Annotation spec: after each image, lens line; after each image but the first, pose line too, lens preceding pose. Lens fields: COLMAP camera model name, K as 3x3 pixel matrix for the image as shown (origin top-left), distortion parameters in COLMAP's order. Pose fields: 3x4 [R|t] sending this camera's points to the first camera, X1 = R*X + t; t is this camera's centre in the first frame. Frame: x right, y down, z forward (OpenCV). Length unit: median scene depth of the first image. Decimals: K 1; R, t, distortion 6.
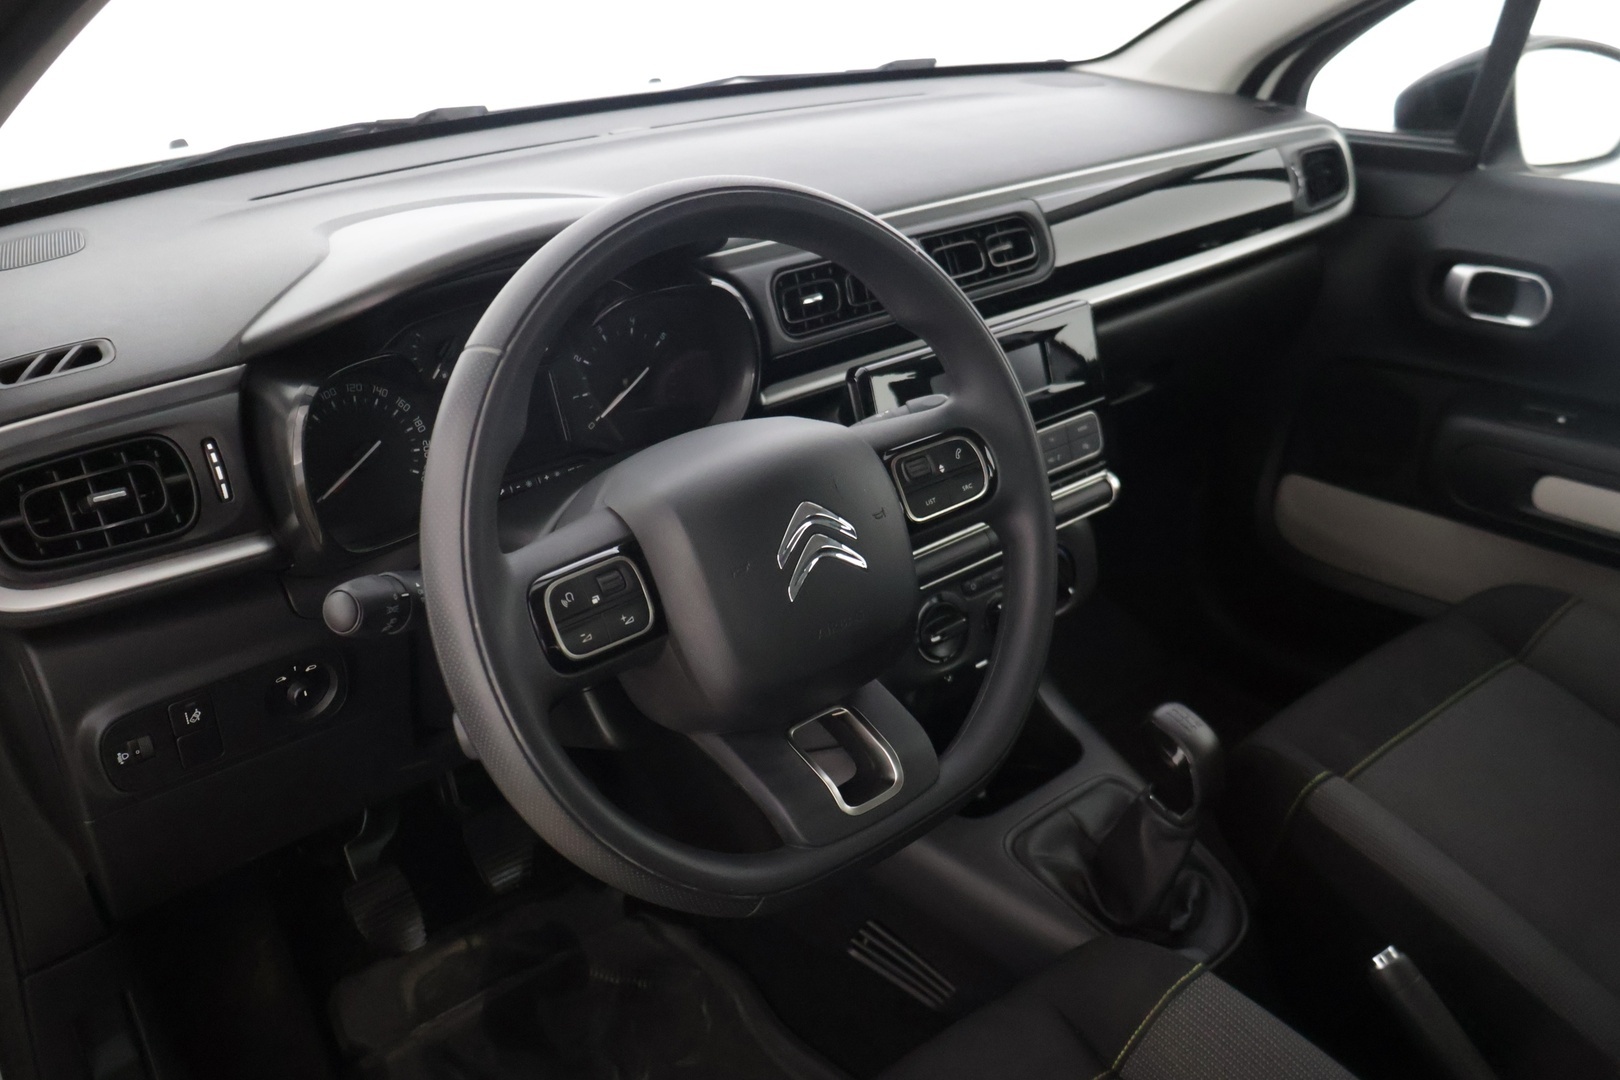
lens RADIAL K [[1358.7, 0, 812.2], [0, 1358.7, 536.8], [0, 0, 1]] dist [-0.002553, 0.001307]
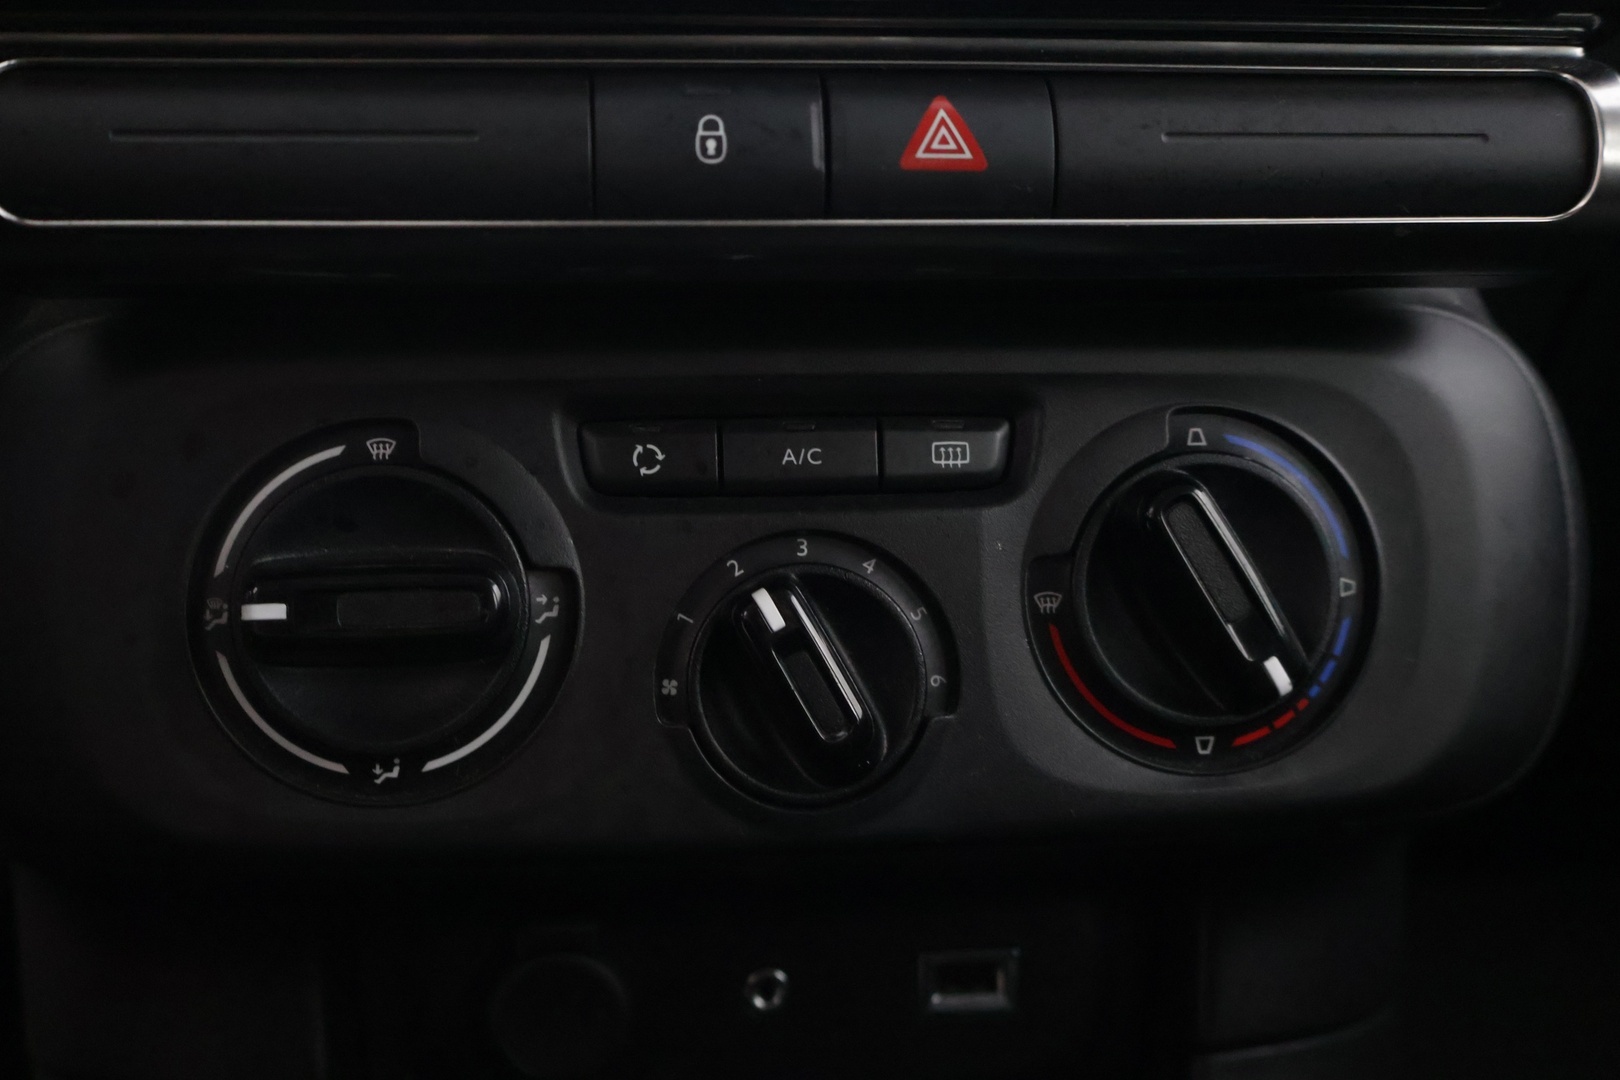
lens RADIAL K [[1920.6, 0, 813.6], [0, 1920.6, 543.1], [0, 0, 1]] dist [0.017119, 0.000000]
pose [[0.834371, 0.169111, -0.524620, 0.319618], [-0.270149, 0.955086, -0.121782, 0.084331], [0.480463, 0.243337, 0.842581, 0.875668]]
